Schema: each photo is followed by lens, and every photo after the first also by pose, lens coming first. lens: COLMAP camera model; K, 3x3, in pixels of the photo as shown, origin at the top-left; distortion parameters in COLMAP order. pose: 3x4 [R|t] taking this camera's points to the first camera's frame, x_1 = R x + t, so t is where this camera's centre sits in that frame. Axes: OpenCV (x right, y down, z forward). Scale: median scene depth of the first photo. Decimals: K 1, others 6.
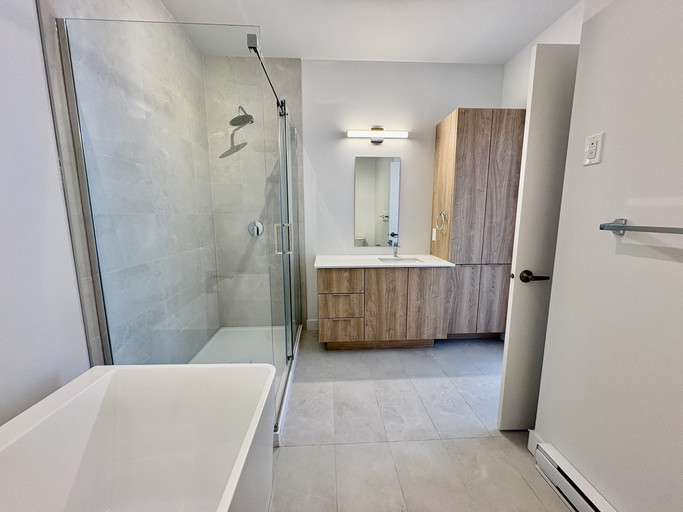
lens RADIAL K [[270.5, 0, 338.9], [0, 270.5, 254.9], [0, 0, 1]] dist [0.000974, 0.000250]
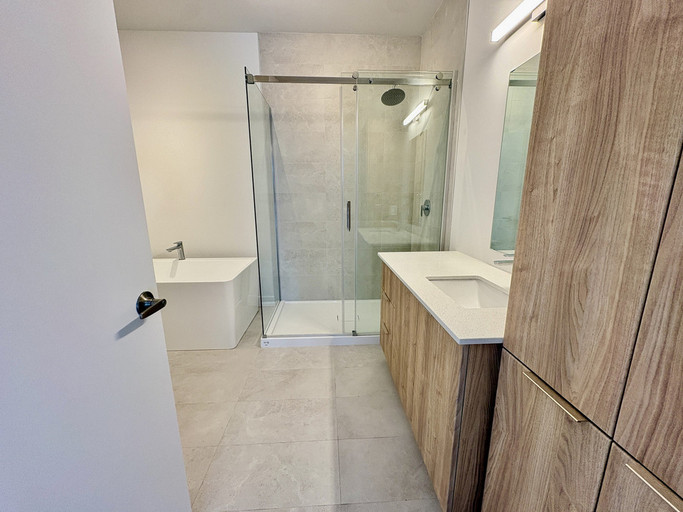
lens RADIAL K [[270.5, 0, 341.0], [0, 270.5, 254.0], [0, 0, 1]] dist [0.000974, 0.000250]
pose [[0.003149, 0.208902, -0.977932, 0.980250], [-0.141841, 0.968142, 0.206354, -0.148636], [0.989884, 0.138061, 0.032679, 1.125389]]
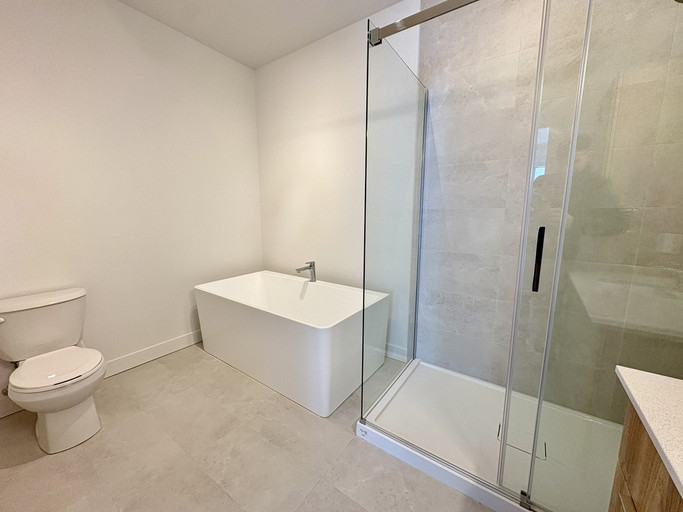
lens RADIAL K [[270.5, 0, 341.8], [0, 270.5, 253.4], [0, 0, 1]] dist [0.000974, 0.000250]
pose [[-0.612964, 0.123681, -0.780370, 0.449557], [-0.116555, 0.962712, 0.244132, -0.170998], [0.781466, 0.240600, -0.575693, 1.177493]]
